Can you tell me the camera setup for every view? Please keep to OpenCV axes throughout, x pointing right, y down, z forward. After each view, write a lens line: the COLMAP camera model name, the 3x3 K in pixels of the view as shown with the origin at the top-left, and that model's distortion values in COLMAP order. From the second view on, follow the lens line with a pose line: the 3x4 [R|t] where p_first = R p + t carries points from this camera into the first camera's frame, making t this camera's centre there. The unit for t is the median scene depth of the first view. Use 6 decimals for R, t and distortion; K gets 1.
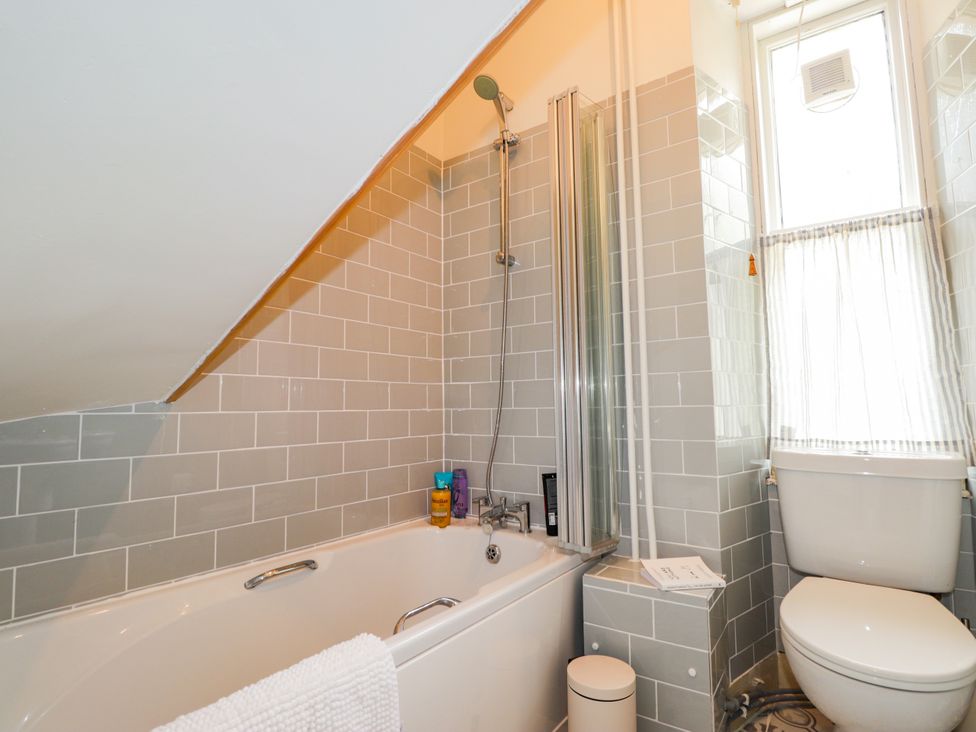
lens RADIAL K [[526.7, 0, 481.3], [0, 526.7, 365.7], [0, 0, 1]] dist [-0.001139, -0.010363]
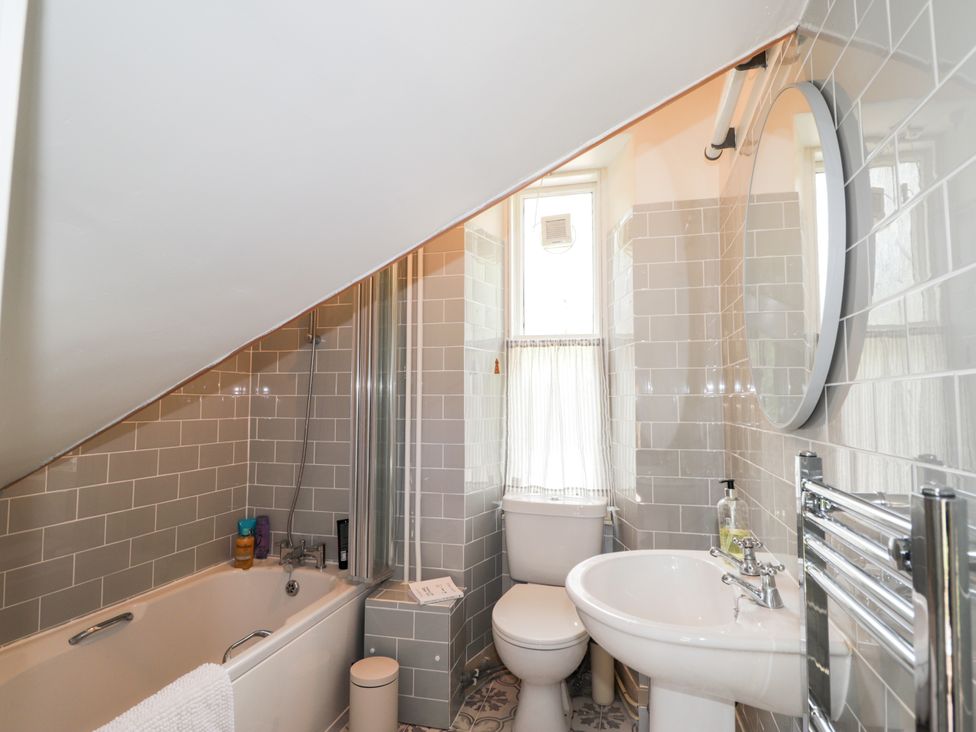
lens RADIAL K [[581.6, 0, 500.7], [0, 581.6, 359.7], [0, 0, 1]] dist [-0.002621, -0.003837]
pose [[0.924668, 0.040284, 0.378637, -0.067349], [-0.046247, 0.998908, 0.006663, -0.217379], [-0.377955, -0.023672, 0.925521, -0.444727]]
